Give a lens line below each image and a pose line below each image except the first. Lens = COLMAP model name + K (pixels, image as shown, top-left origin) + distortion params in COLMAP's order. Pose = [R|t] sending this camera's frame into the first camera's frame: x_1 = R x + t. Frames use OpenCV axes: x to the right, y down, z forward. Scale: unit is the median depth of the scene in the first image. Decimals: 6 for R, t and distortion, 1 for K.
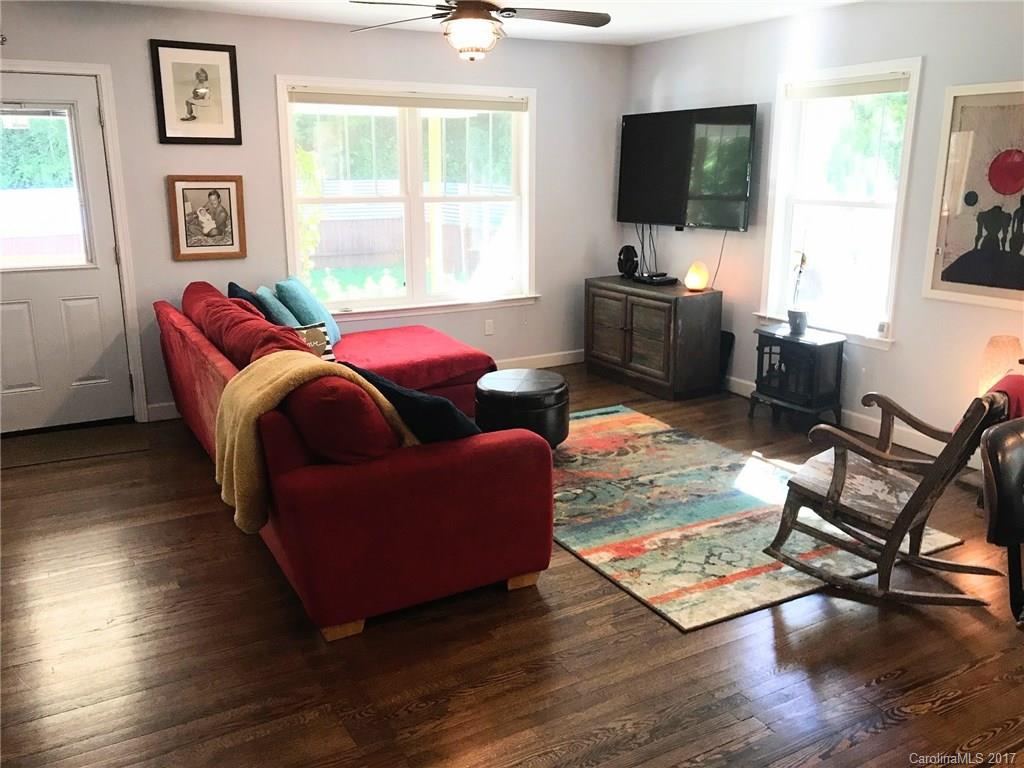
lens RADIAL K [[844.3, 0, 512.8], [0, 844.3, 358.8], [0, 0, 1]] dist [0.026271, -0.003458]
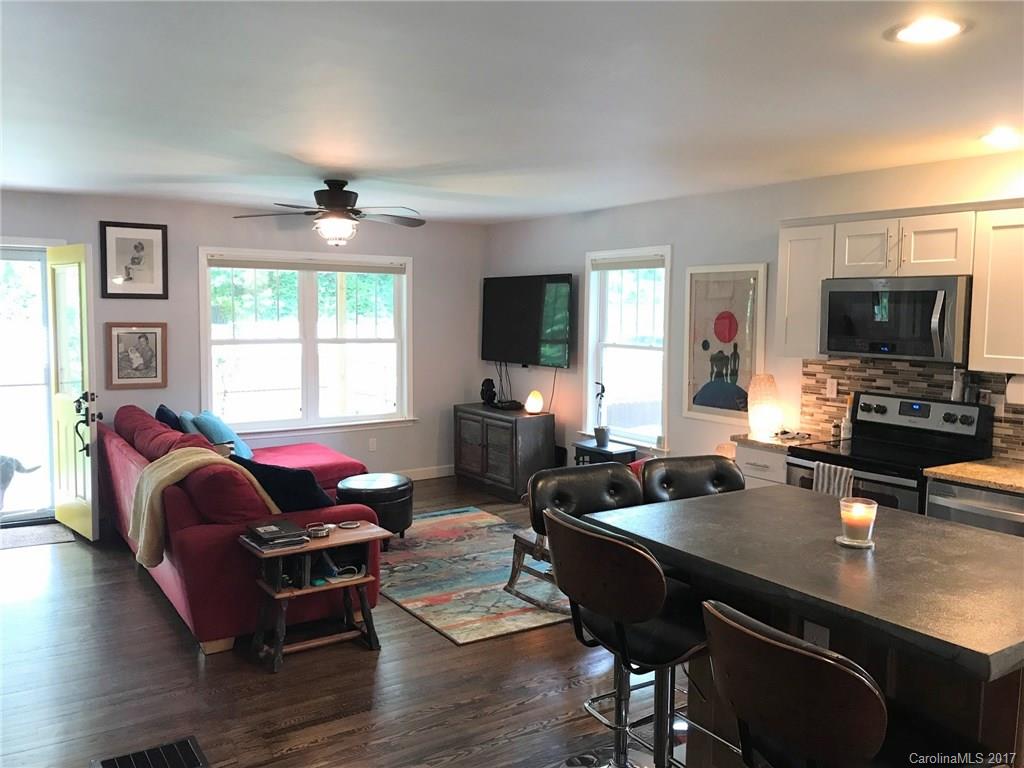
lens RADIAL K [[844.3, 0, 512.8], [0, 844.3, 358.8], [0, 0, 1]] dist [0.026271, -0.003458]
pose [[0.997722, 0.003561, 0.067361, 0.114608], [0.007134, 0.987436, -0.157860, 0.041886], [-0.067077, 0.157981, 0.985161, -0.283200]]
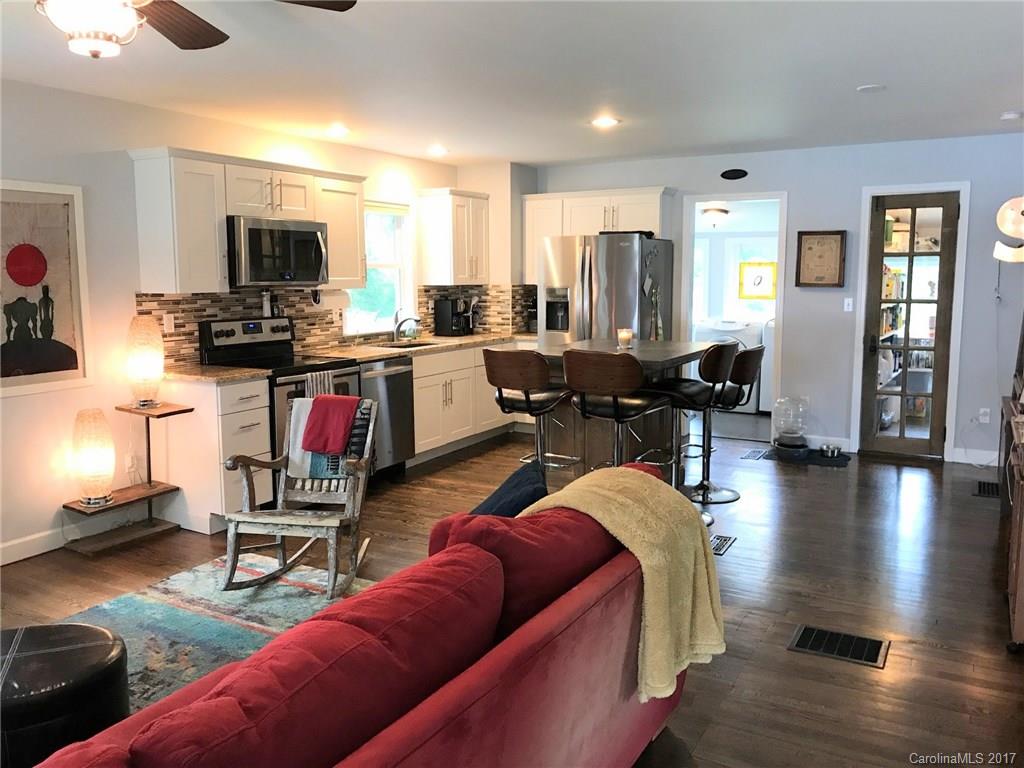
lens RADIAL K [[825.7, 0, 512.0], [0, 825.7, 384.0], [0, 0, 1]] dist [-0.000873, -0.001033]
pose [[-0.511980, -0.119135, 0.850696, -0.502982], [0.190722, 0.949851, 0.247805, -0.179858], [-0.837557, 0.289118, -0.463583, 0.837683]]
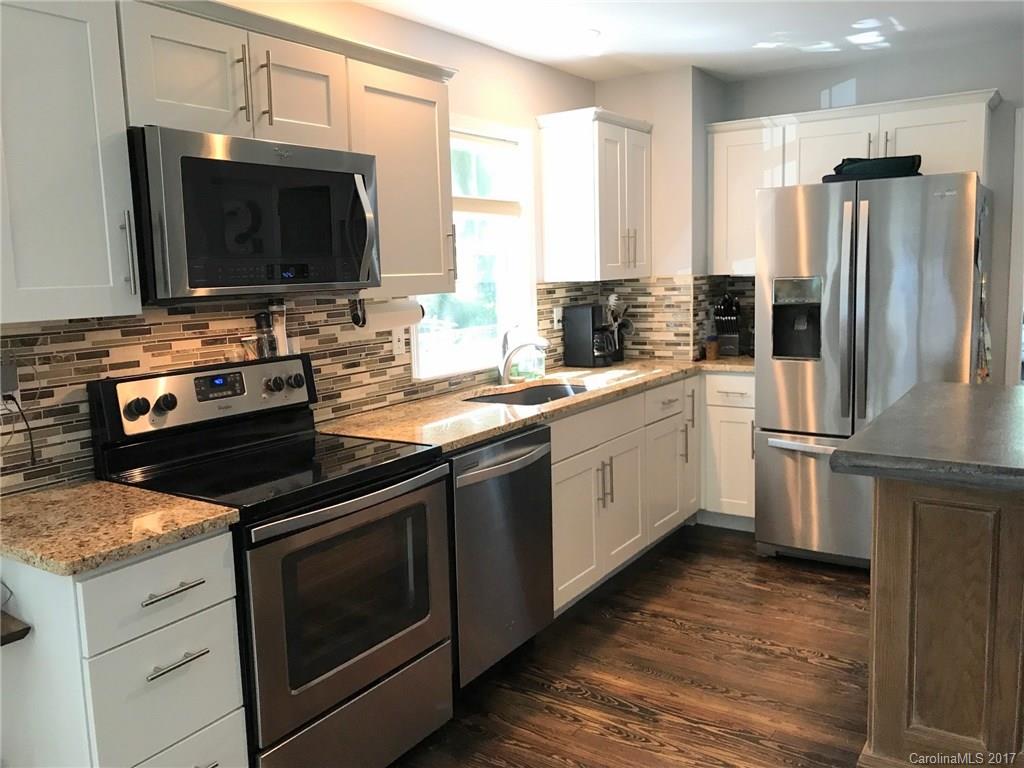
lens RADIAL K [[844.3, 0, 512.8], [0, 844.3, 358.8], [0, 0, 1]] dist [0.026271, -0.003458]
pose [[-0.445961, -0.087528, 0.890762, 0.069209], [0.229080, 0.950897, 0.208126, -0.128108], [-0.865240, 0.296872, -0.404013, 0.647479]]
